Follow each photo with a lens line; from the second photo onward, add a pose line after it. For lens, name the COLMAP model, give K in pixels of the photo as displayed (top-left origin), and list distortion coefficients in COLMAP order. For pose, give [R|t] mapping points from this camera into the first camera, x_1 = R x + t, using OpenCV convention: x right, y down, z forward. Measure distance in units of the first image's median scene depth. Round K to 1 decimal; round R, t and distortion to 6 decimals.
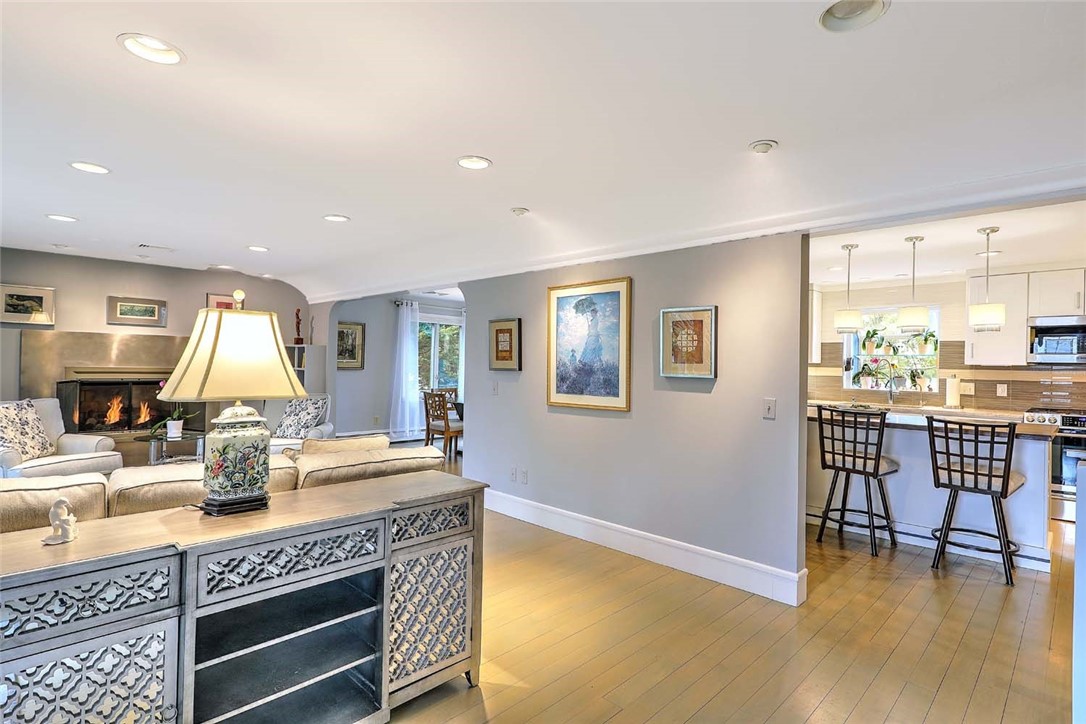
lens RADIAL K [[543.2, 0, 547.4], [0, 543.2, 367.0], [0, 0, 1]] dist [0.013587, -0.002601]
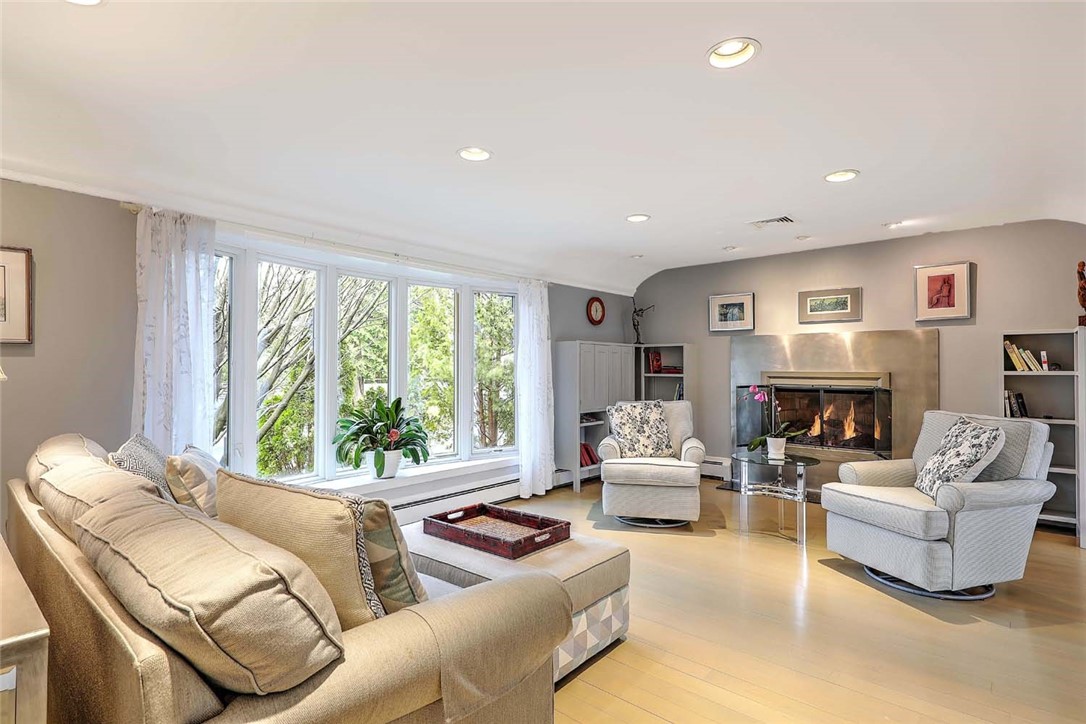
lens RADIAL K [[543.2, 0, 541.9], [0, 543.2, 364.4], [0, 0, 1]] dist [0.013587, -0.002601]
pose [[0.059035, -0.026571, -0.997902, 0.062422], [-0.006987, 0.999610, -0.027030, 0.016536], [0.998231, 0.008568, 0.058826, 0.579385]]
